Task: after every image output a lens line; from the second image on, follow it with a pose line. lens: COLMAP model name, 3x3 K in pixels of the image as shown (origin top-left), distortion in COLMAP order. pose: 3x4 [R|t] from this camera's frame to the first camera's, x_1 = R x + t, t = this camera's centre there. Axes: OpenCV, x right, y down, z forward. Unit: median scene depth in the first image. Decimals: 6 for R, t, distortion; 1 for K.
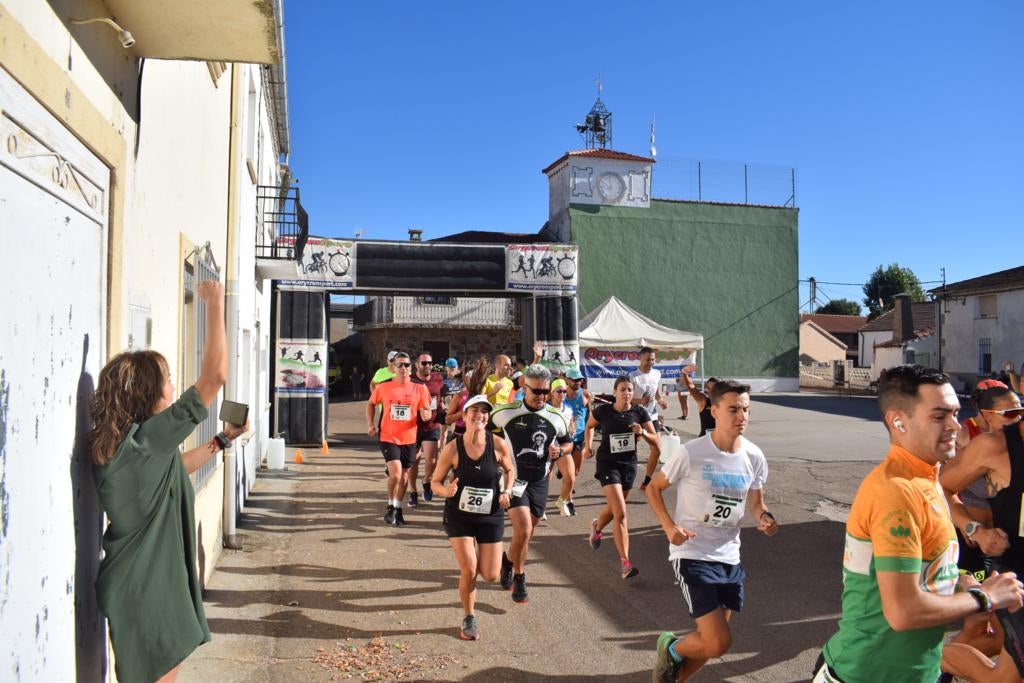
lens RADIAL K [[805.8, 0, 513.4], [0, 805.8, 345.0], [0, 0, 1]] dist [-0.099911, 0.020527]
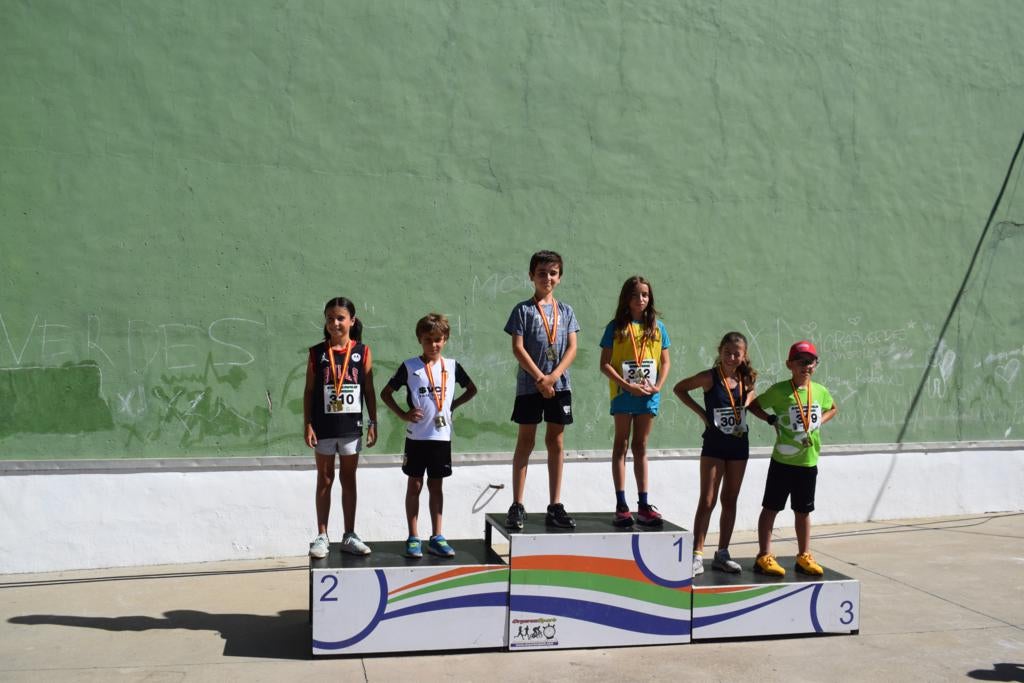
lens RADIAL K [[1044.1, 0, 528.1], [0, 1044.1, 343.7], [0, 0, 1]] dist [-0.069893, 0.000000]
pose [[0.988426, 0.004127, 0.151650, 0.199766], [-0.004943, 0.999975, 0.005002, 0.015185], [-0.151626, -0.005694, 0.988422, 0.848071]]
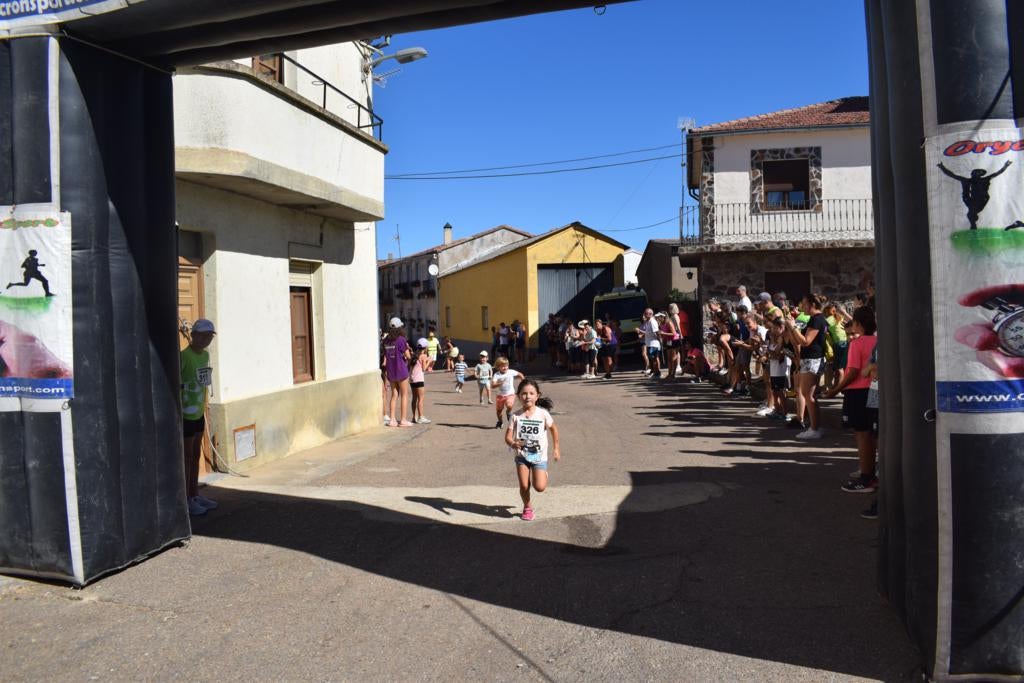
lens RADIAL K [[803.4, 0, 511.5], [0, 803.4, 344.0], [0, 0, 1]] dist [-0.100301, 0.021632]
pose [[0.872863, -0.006670, -0.487920, 0.014100], [0.033425, 0.998375, 0.046147, 0.015366], [0.486820, -0.056589, 0.871667, 0.379121]]
